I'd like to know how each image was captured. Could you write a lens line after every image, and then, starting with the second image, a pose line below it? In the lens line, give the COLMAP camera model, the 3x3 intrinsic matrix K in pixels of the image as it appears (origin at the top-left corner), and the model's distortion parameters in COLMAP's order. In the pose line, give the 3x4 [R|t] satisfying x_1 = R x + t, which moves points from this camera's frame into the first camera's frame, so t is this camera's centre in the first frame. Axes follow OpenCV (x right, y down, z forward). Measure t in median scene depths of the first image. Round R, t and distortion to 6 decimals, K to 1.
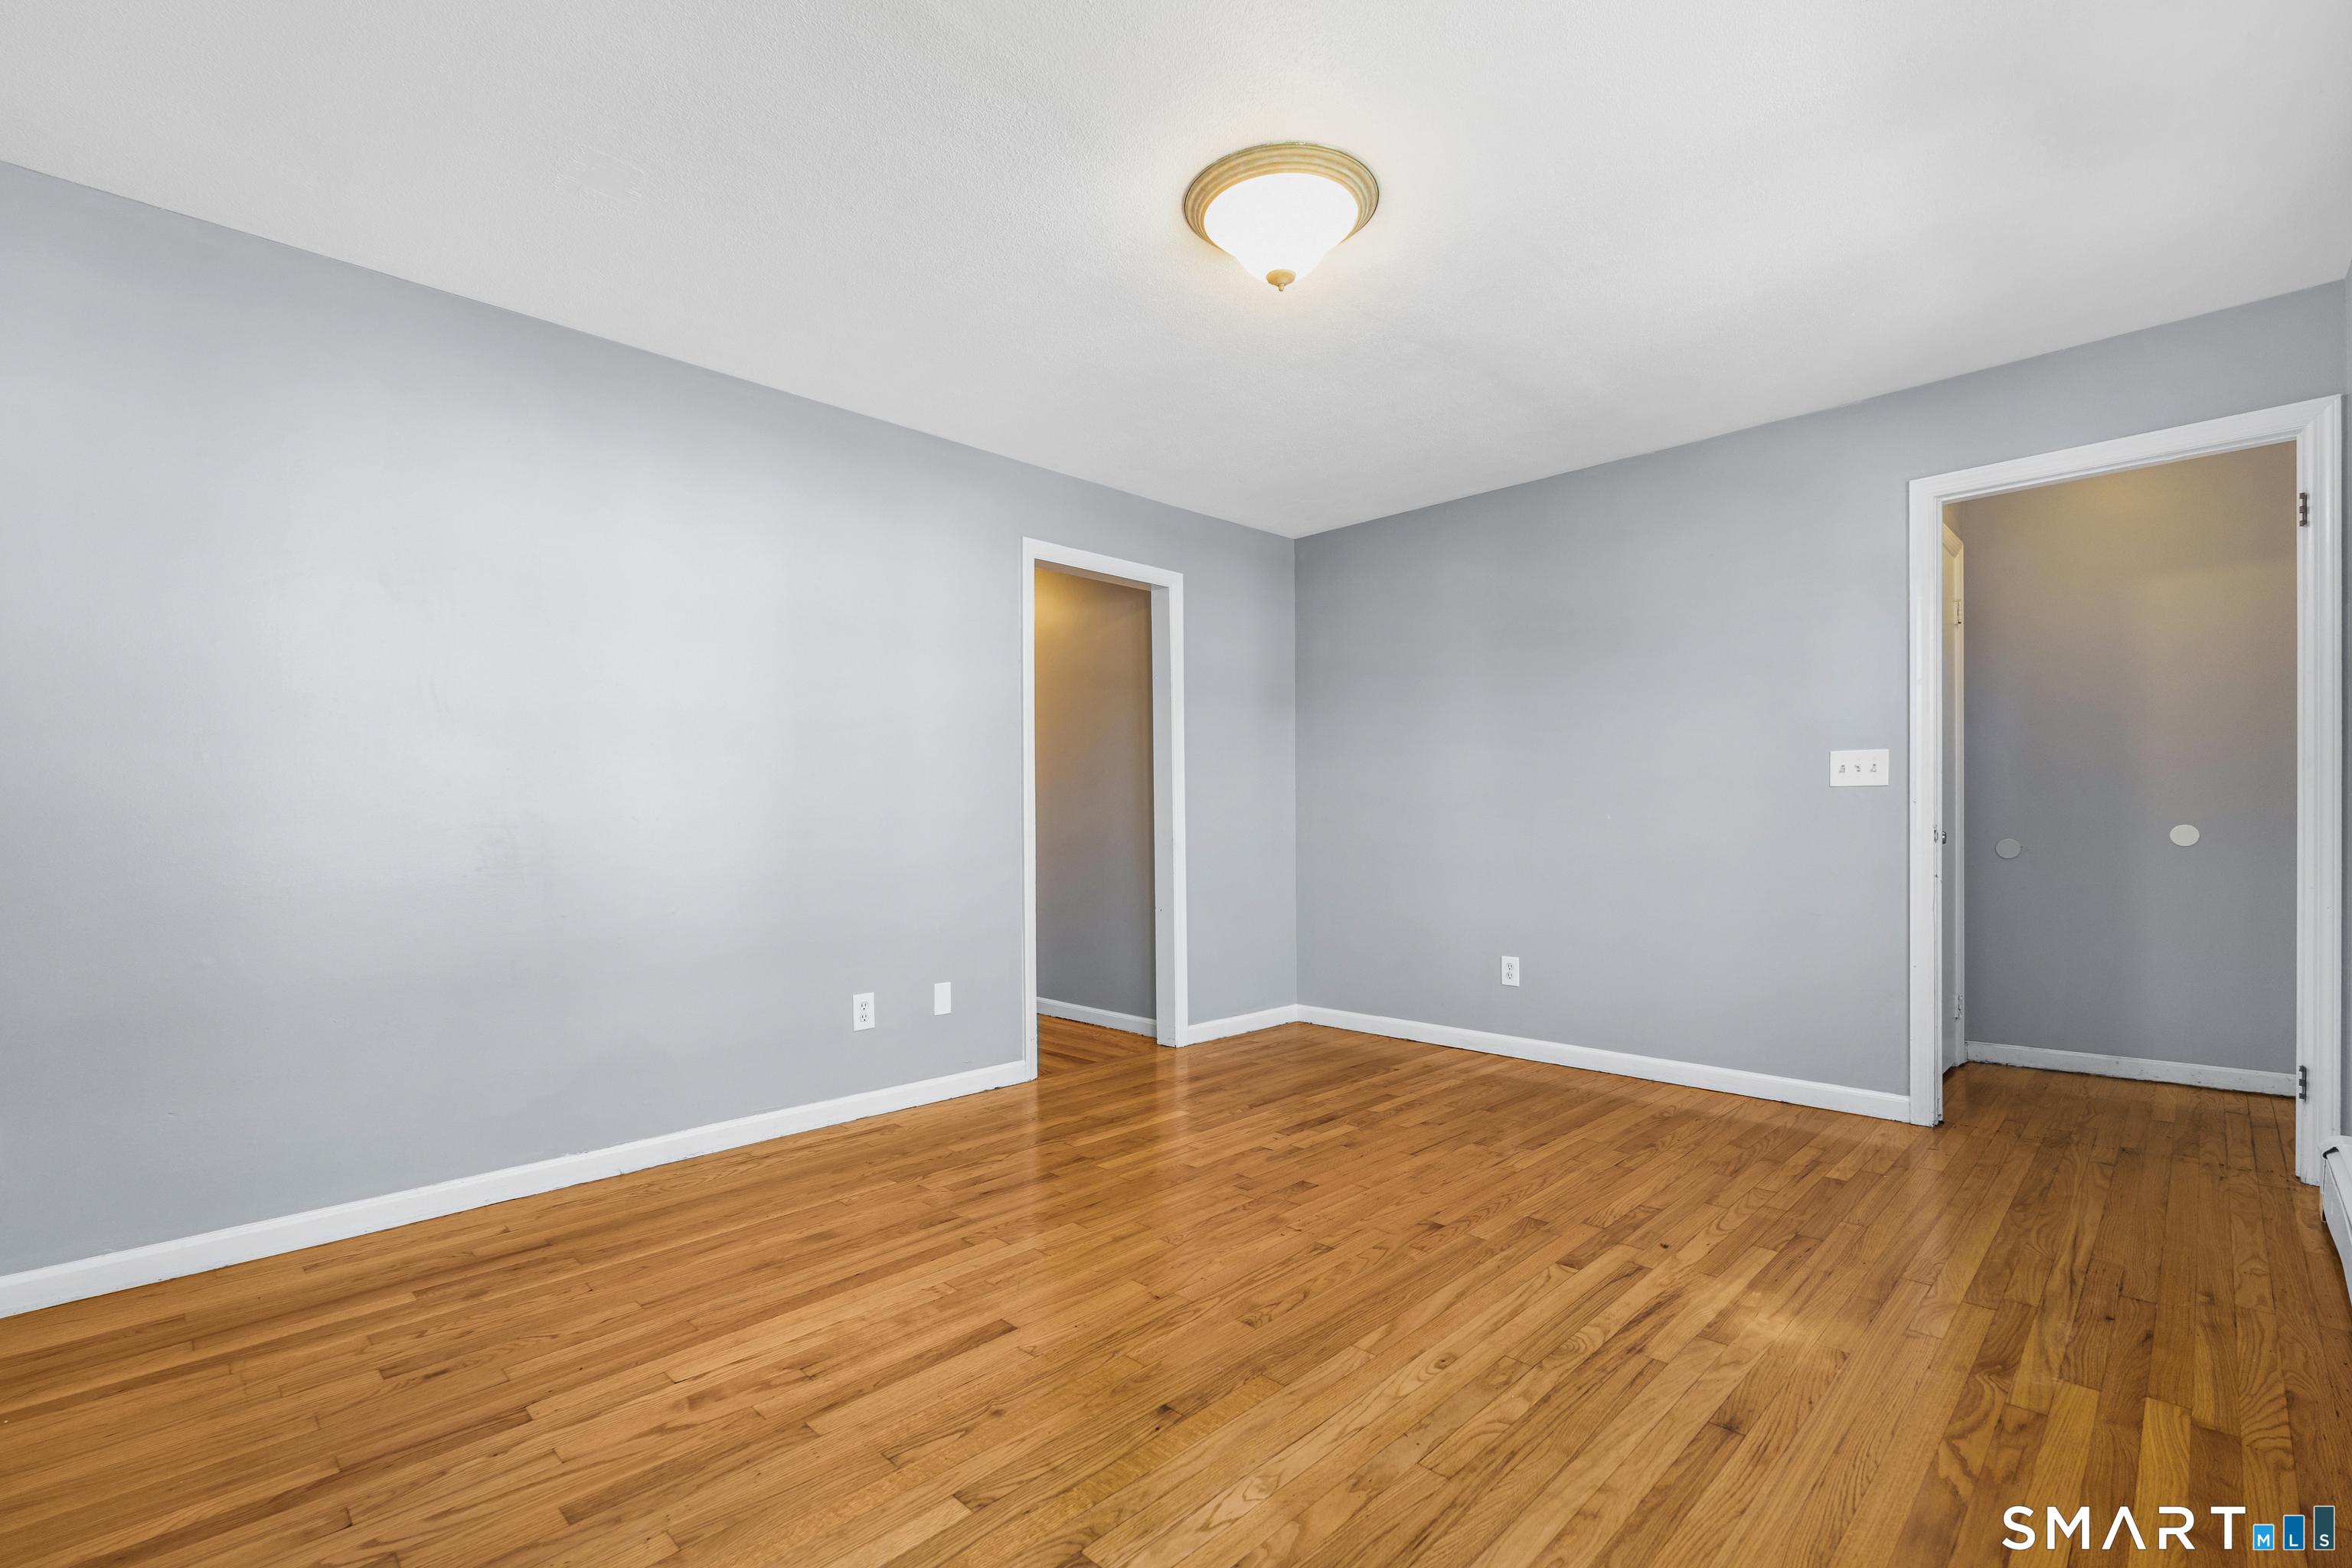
lens RADIAL K [[1047.5, 0, 1170.1], [0, 1047.5, 824.3], [0, 0, 1]] dist [-0.002574, 0.000059]
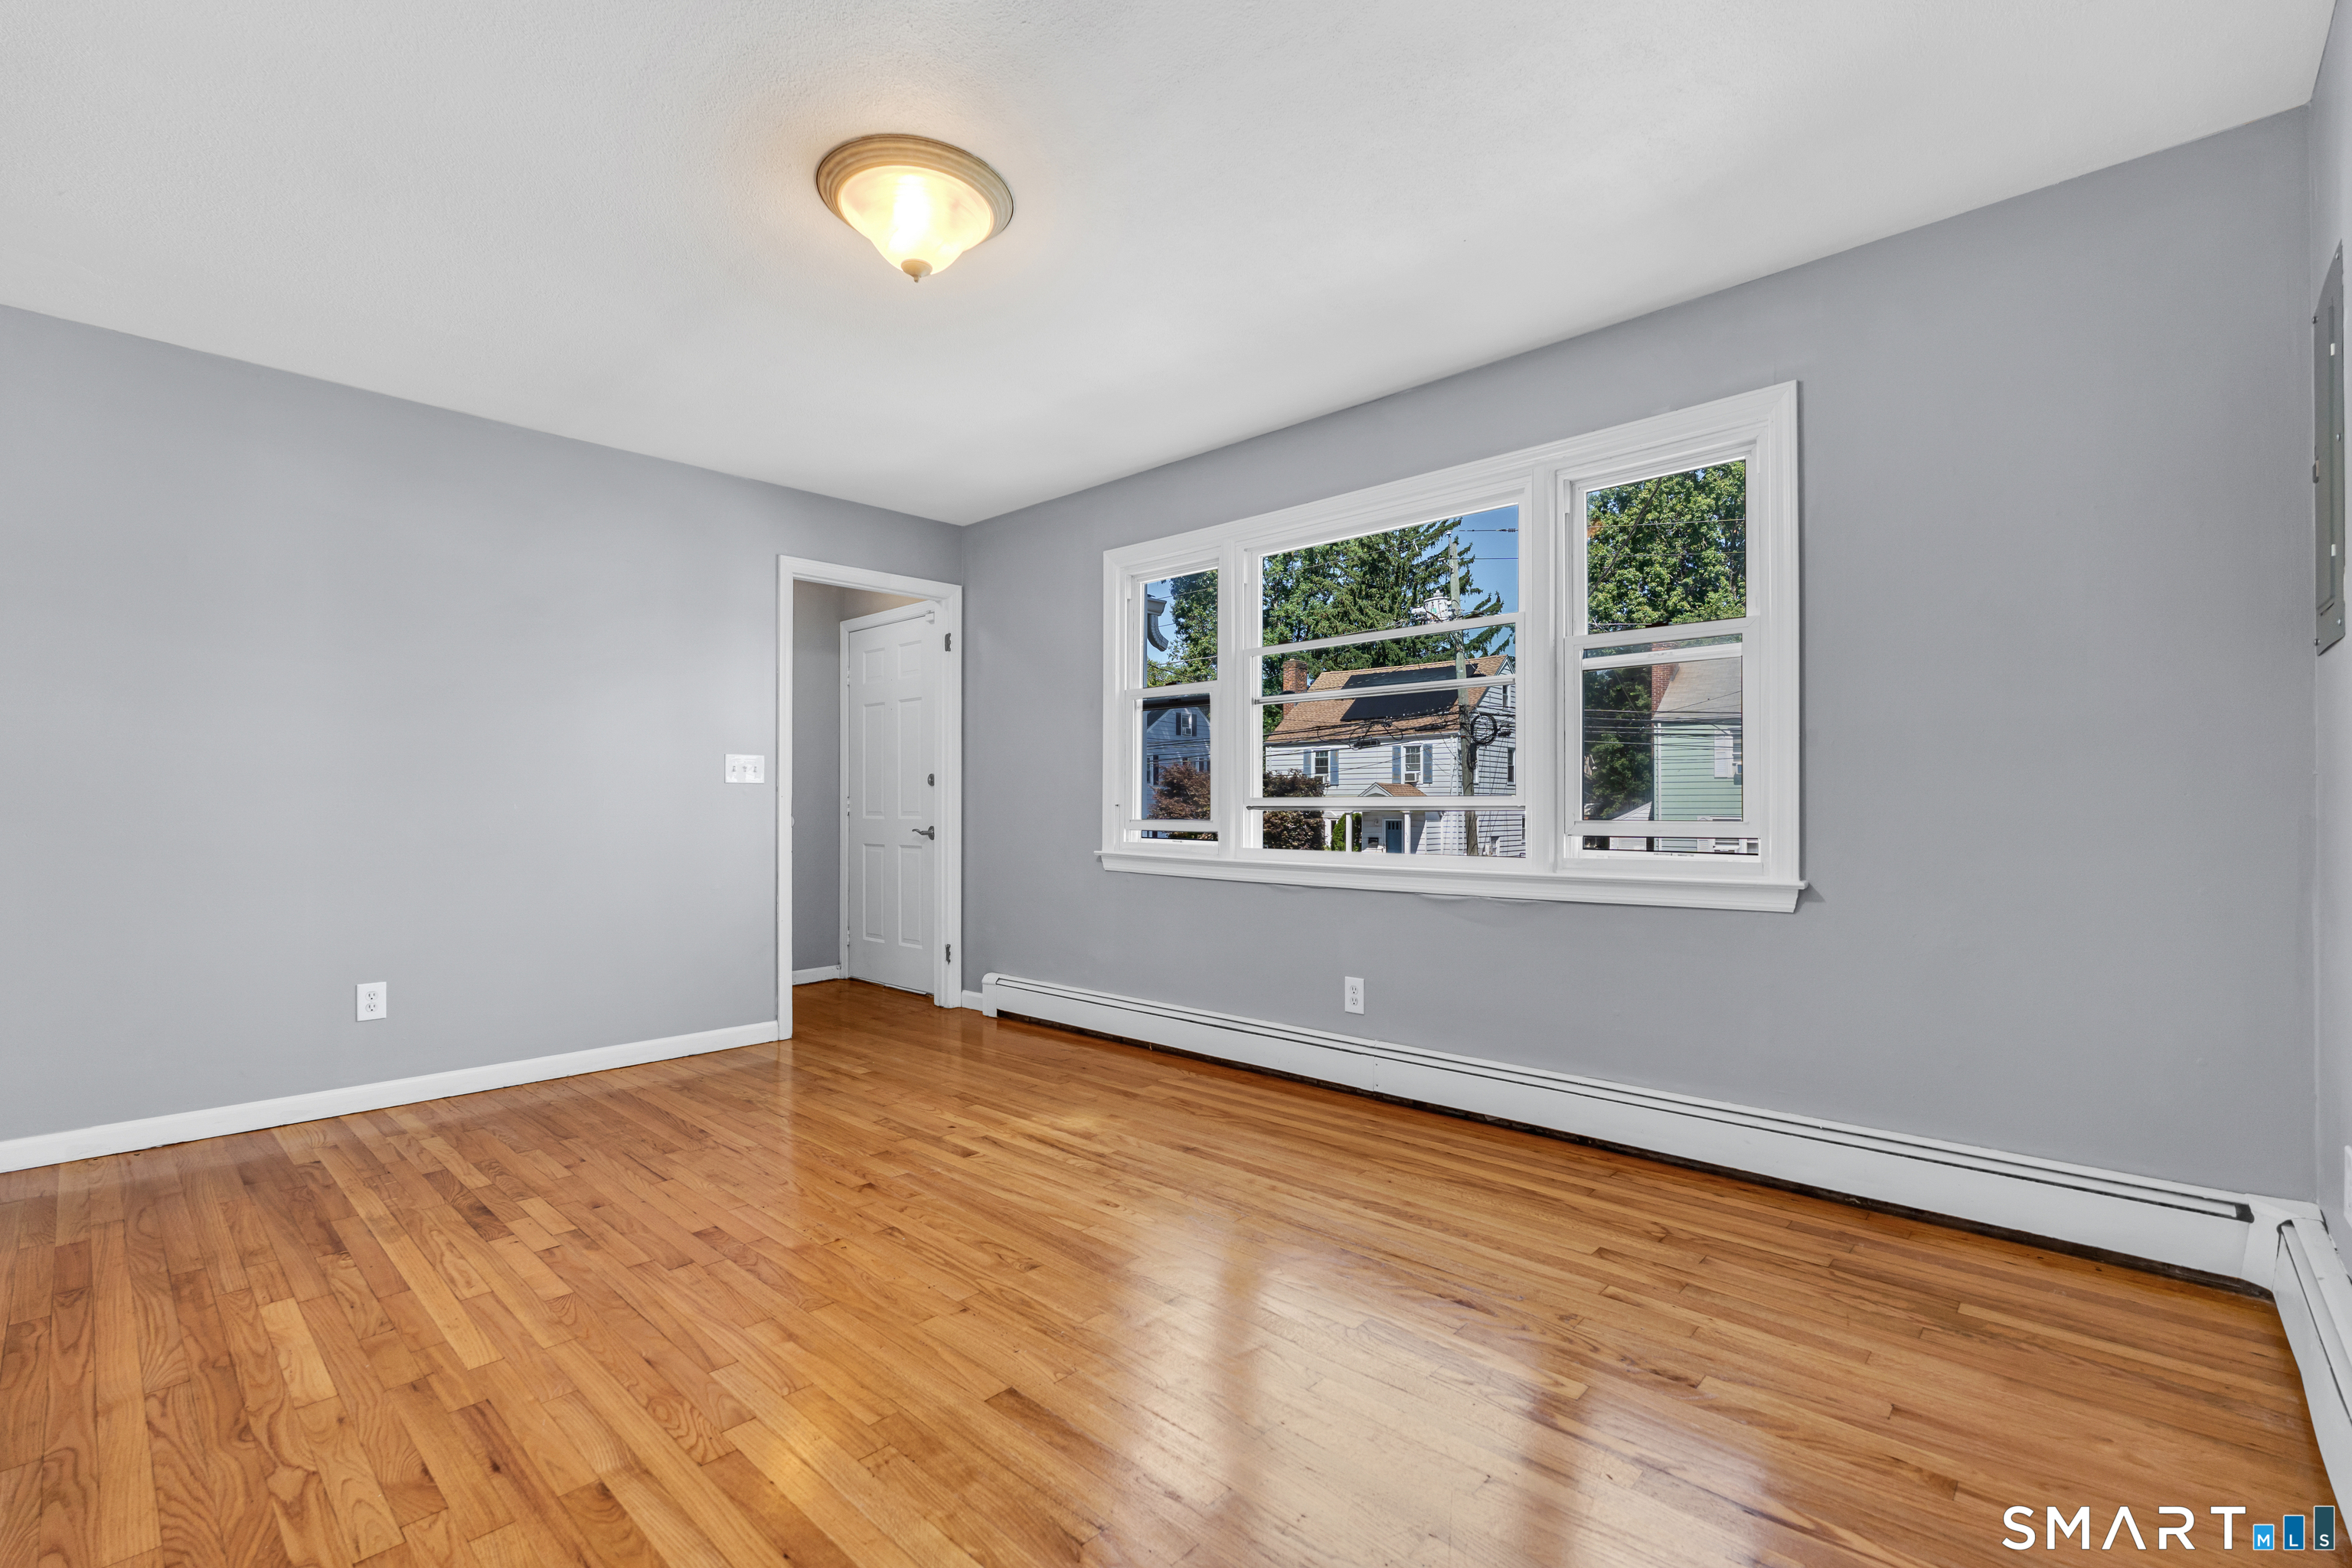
lens RADIAL K [[1034.1, 0, 1177.3], [0, 1034.1, 801.9], [0, 0, 1]] dist [-0.005101, -0.000175]
pose [[-0.034020, 0.011602, 0.999354, -0.743552], [0.007763, 0.999906, -0.011344, 0.004440], [-0.999391, 0.007372, -0.034107, 0.651425]]
